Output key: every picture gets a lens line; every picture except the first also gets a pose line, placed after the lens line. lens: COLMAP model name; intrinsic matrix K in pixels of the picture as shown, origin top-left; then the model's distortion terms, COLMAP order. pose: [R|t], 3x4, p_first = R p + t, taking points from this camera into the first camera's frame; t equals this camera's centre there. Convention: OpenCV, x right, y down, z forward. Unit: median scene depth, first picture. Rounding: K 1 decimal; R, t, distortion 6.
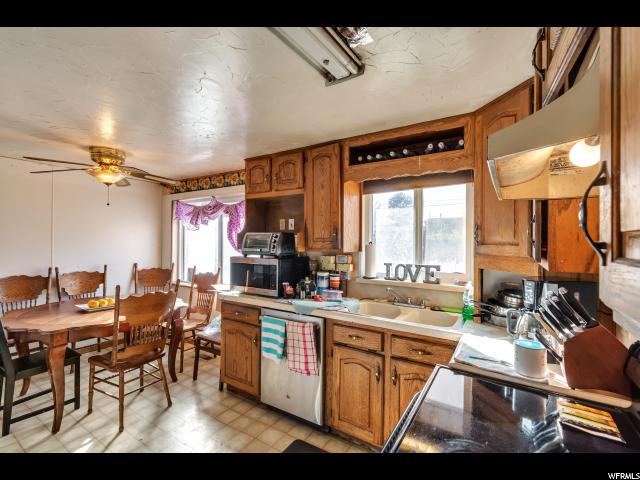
lens RADIAL K [[290.3, 0, 320.0], [0, 290.3, 240.0], [0, 0, 1]] dist [-0.000162, 0.000001]
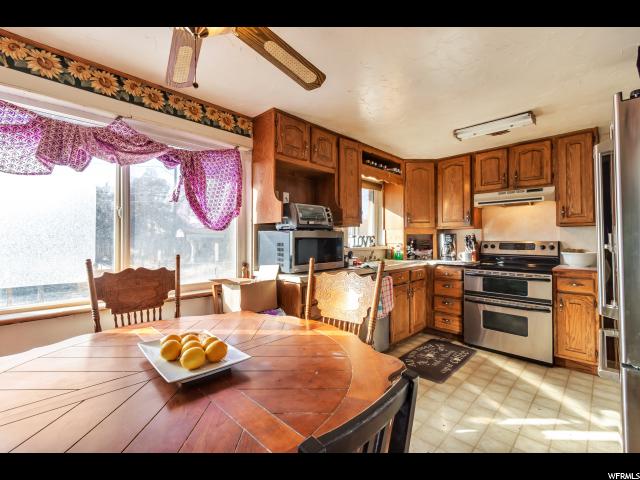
lens RADIAL K [[290.3, 0, 320.0], [0, 290.3, 240.0], [0, 0, 1]] dist [-0.000162, 0.000001]
pose [[0.209371, 0.002652, 0.977833, -1.280232], [0.005066, 0.999980, -0.003797, 0.111268], [-0.977823, 0.005749, 0.209353, 0.904293]]
